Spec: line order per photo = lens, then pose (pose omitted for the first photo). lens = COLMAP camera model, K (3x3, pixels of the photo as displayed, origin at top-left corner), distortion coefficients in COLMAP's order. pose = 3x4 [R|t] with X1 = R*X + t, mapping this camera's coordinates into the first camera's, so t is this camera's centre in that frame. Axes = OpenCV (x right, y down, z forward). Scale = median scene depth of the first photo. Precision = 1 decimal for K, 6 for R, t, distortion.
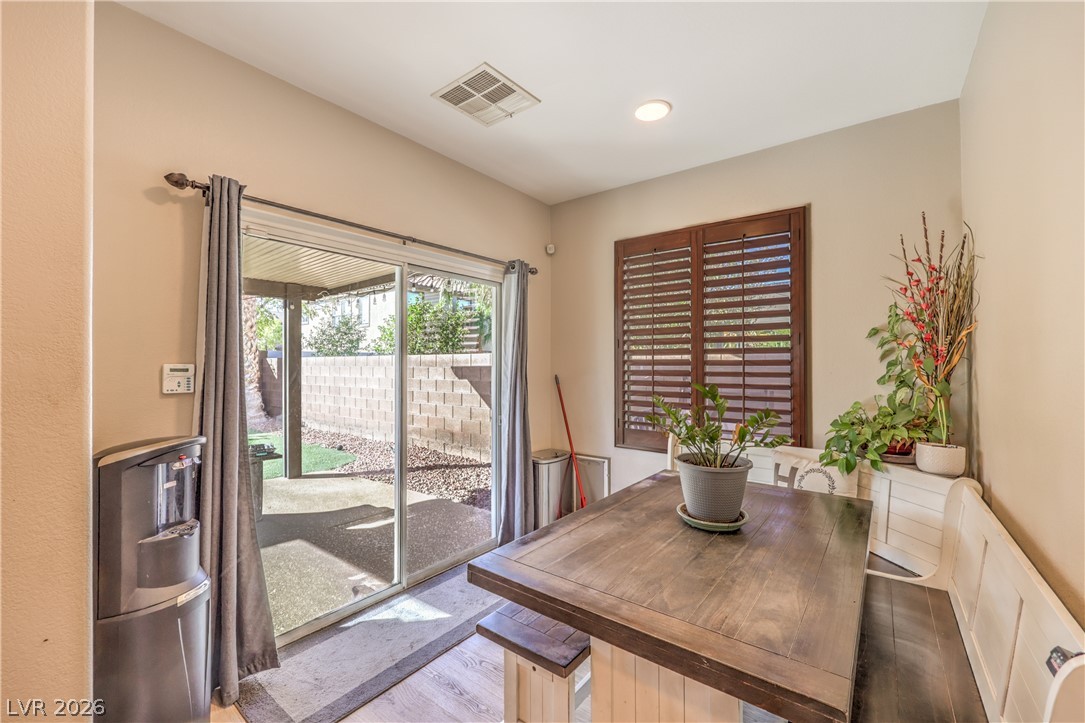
lens RADIAL K [[437.5, 0, 536.5], [0, 437.5, 357.5], [0, 0, 1]] dist [0.000080, -0.001234]
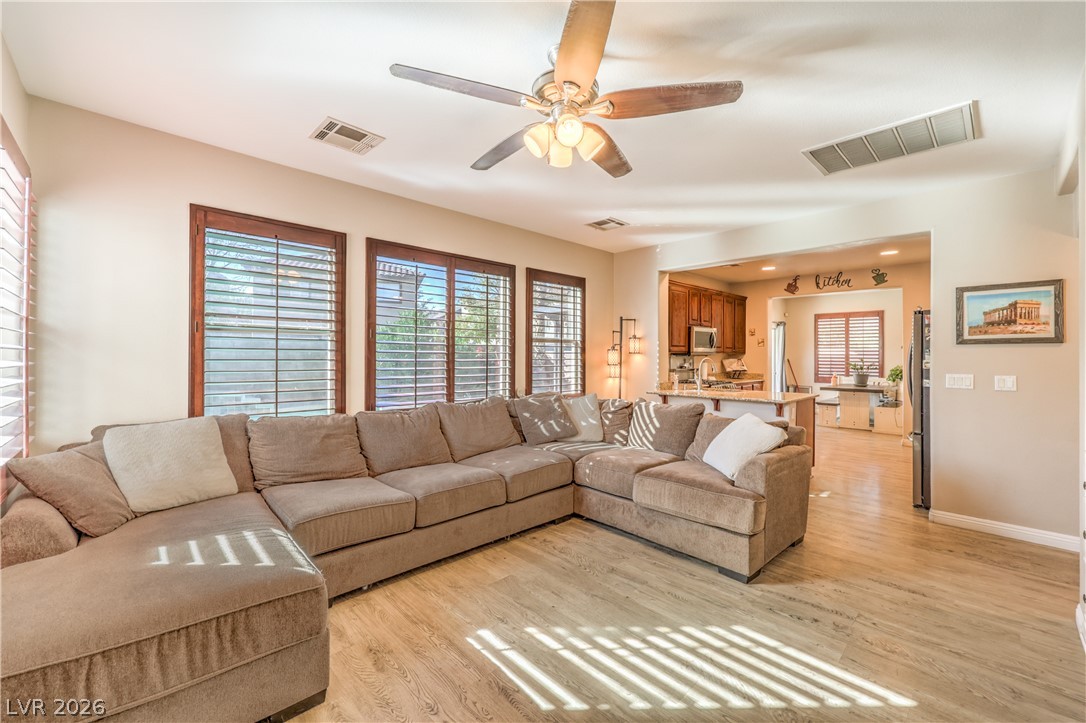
lens RADIAL K [[437.9, 0, 537.1], [0, 437.9, 351.9], [0, 0, 1]] dist [0.000080, -0.001234]
pose [[0.990172, 0.001384, -0.139846, -1.798246], [0.000735, 0.999886, 0.015101, -0.072701], [0.139851, -0.015055, 0.990058, -3.135245]]
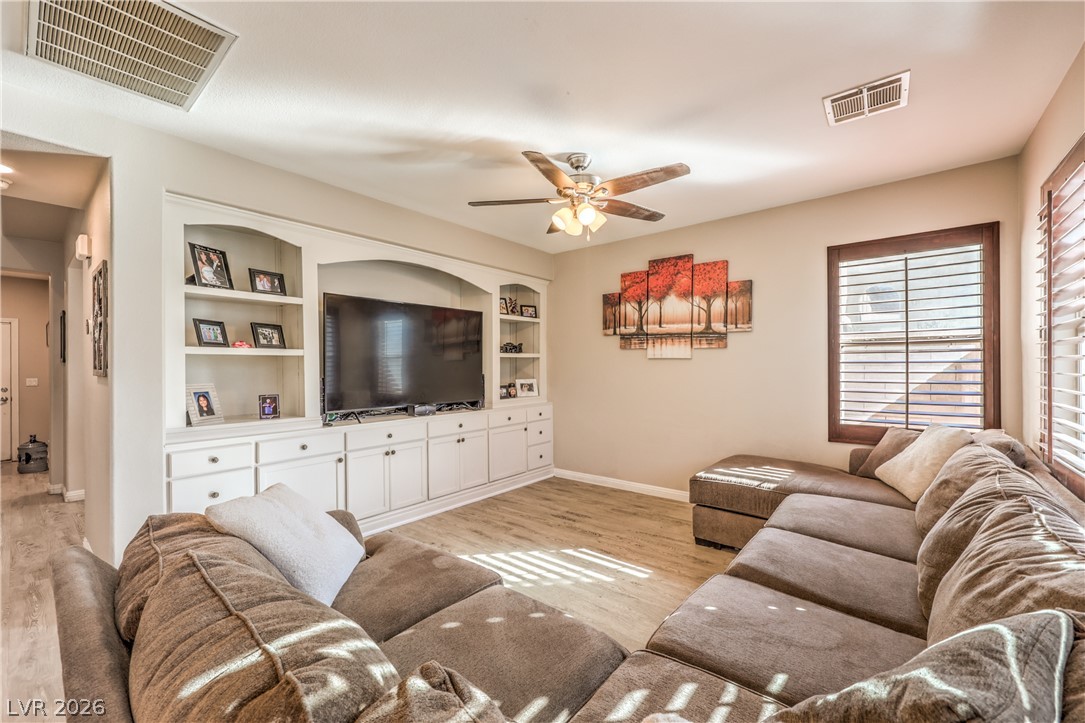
lens RADIAL K [[437.5, 0, 535.0], [0, 437.5, 367.9], [0, 0, 1]] dist [0.000080, -0.001234]
pose [[-0.999643, 0.001075, 0.026701, -1.770485], [0.000622, 0.999856, -0.016977, -0.025272], [-0.026715, -0.016954, -0.999499, -1.070445]]
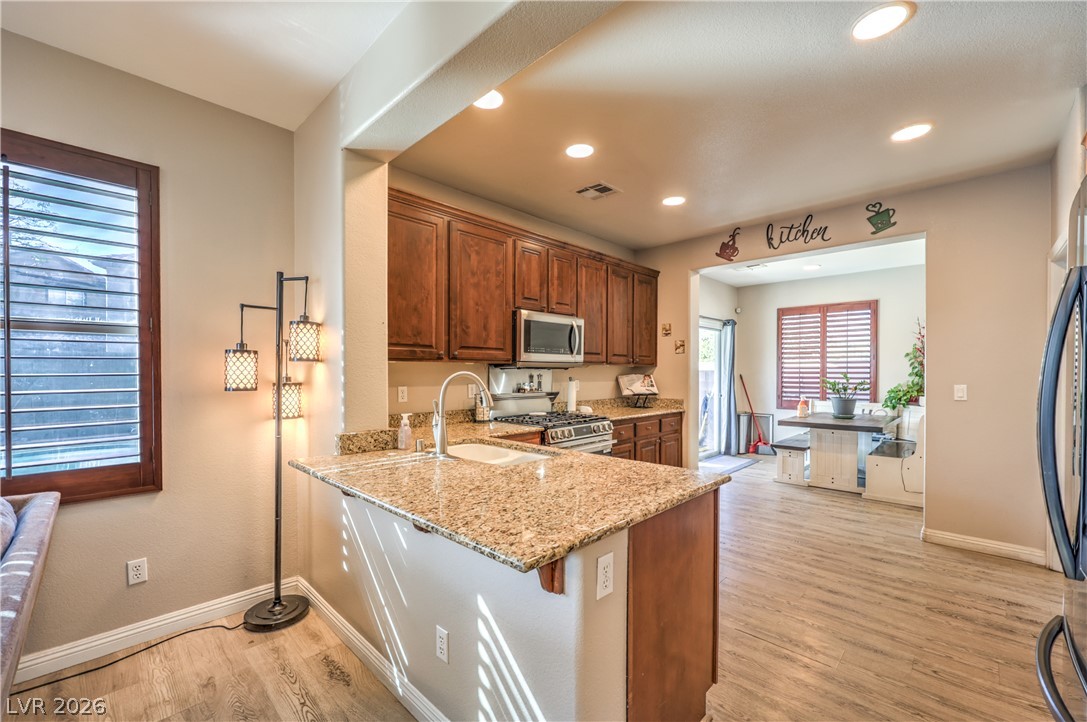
lens RADIAL K [[438.3, 0, 536.2], [0, 438.3, 375.9], [0, 0, 1]] dist [0.000080, -0.001234]
pose [[0.993974, -0.001199, -0.109605, -1.001693], [0.004429, 0.999563, 0.029231, -0.021297], [0.109522, -0.029541, 0.993545, -1.633134]]
